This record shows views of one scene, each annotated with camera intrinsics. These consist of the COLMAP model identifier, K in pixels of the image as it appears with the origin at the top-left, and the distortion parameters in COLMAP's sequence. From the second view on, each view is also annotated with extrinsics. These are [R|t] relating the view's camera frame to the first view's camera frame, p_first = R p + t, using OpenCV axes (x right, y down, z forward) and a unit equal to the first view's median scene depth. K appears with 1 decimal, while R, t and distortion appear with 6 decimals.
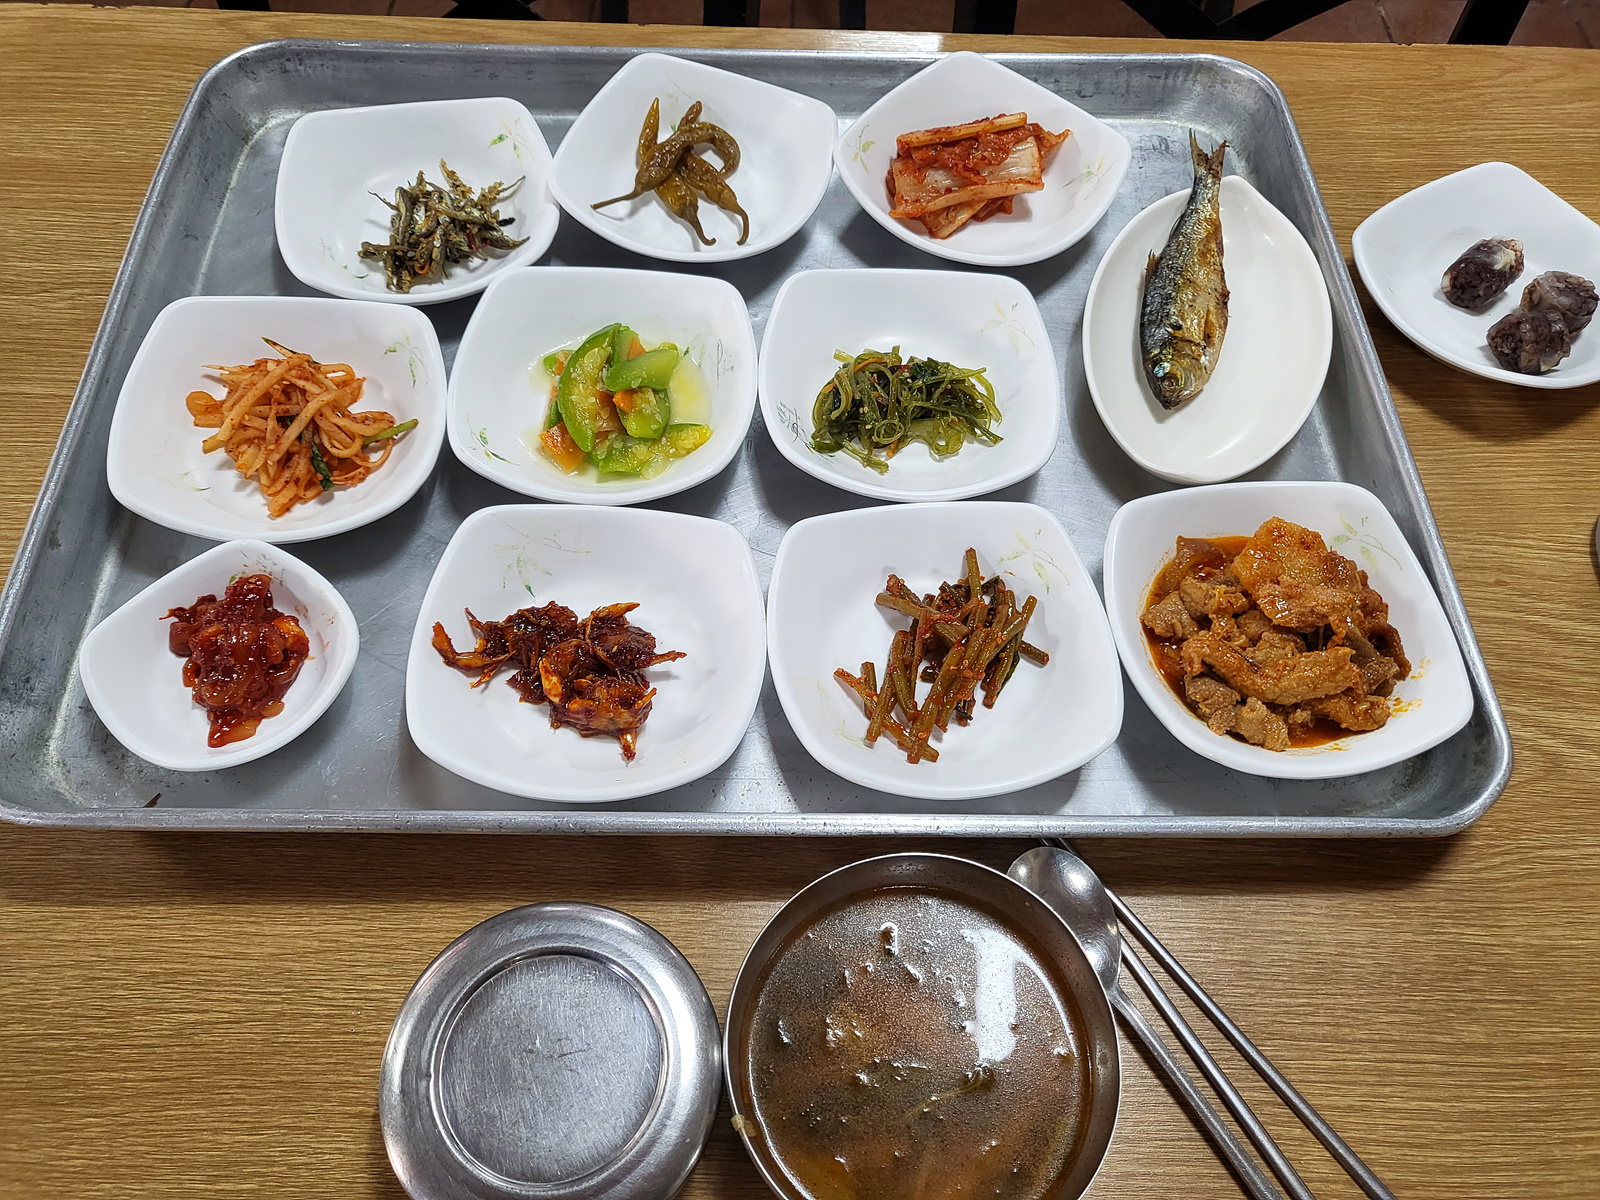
lens RADIAL K [[1204.9, 0, 786.9], [0, 1204.9, 595.8], [0, 0, 1]] dist [-0.006020, 0.008413]
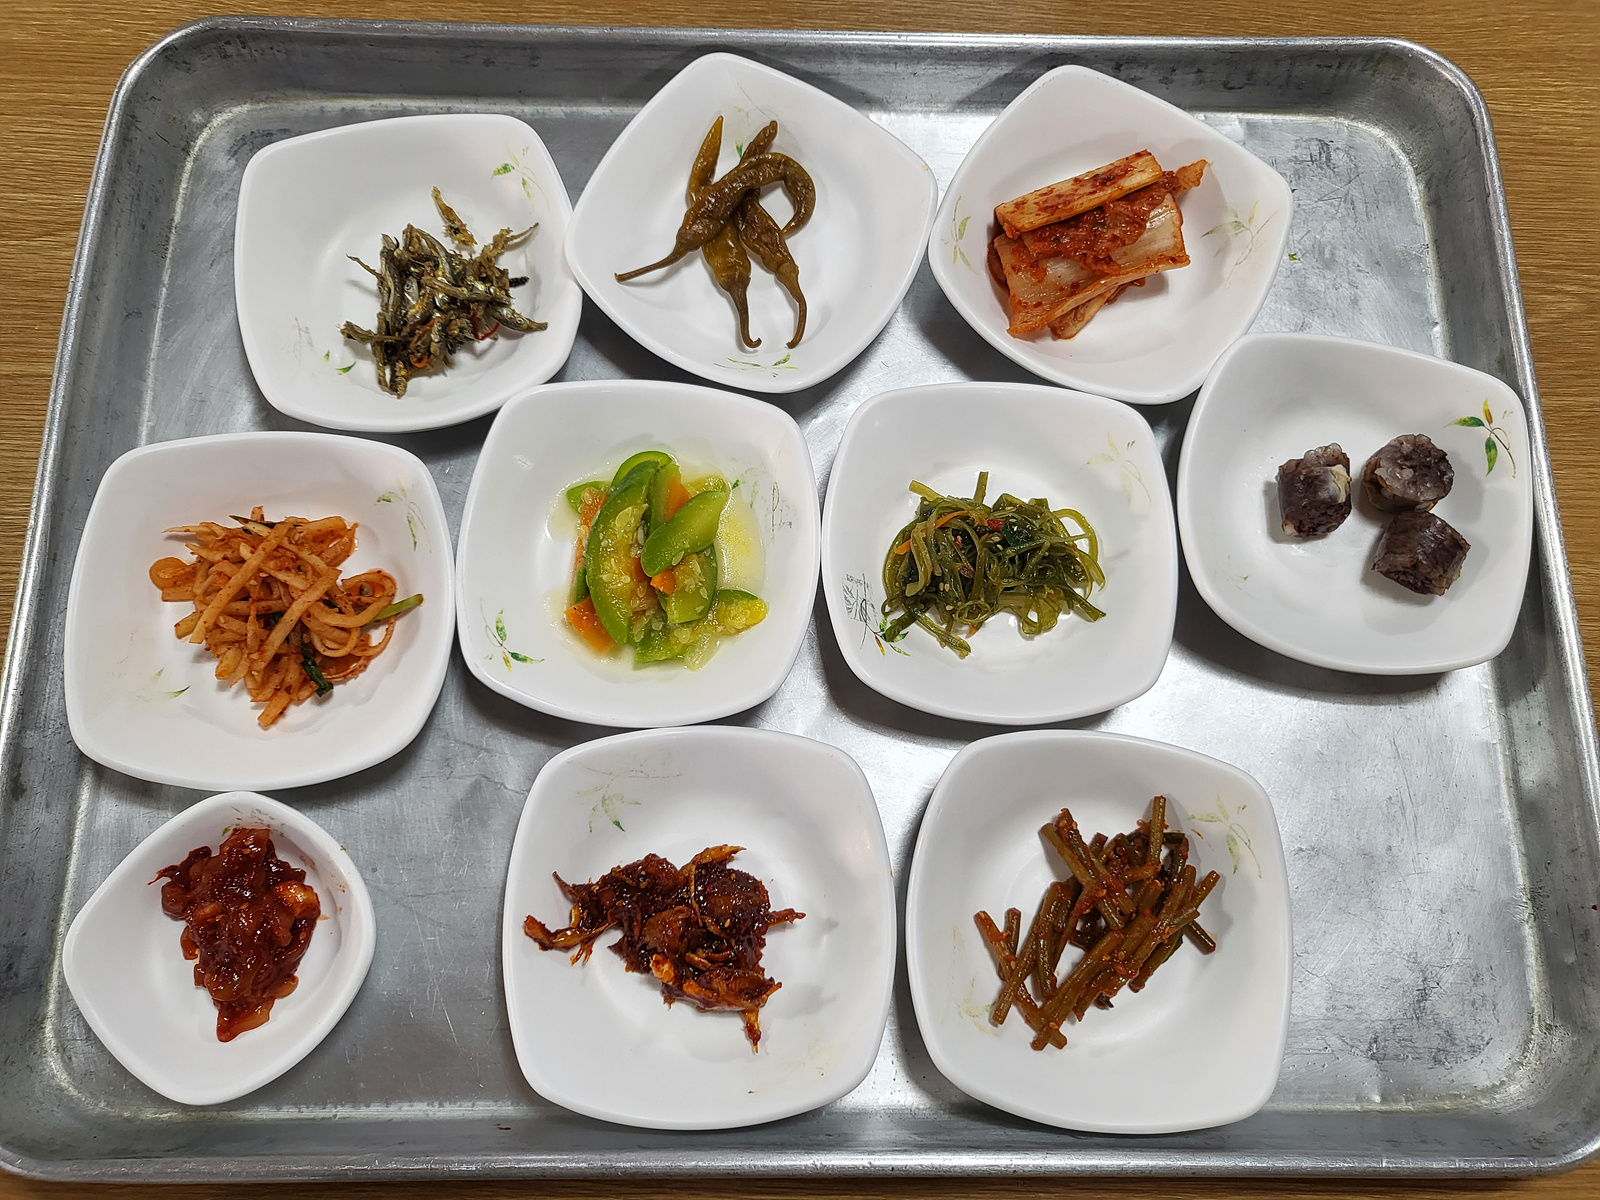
lens RADIAL K [[1204.9, 0, 810.4], [0, 1204.9, 603.0], [0, 0, 1]] dist [-0.006020, 0.008413]
pose [[0.999807, 0.019045, -0.004908, -0.026402], [-0.017031, 0.963216, 0.268187, -0.365148], [0.009835, -0.268051, 0.963354, 0.172368]]
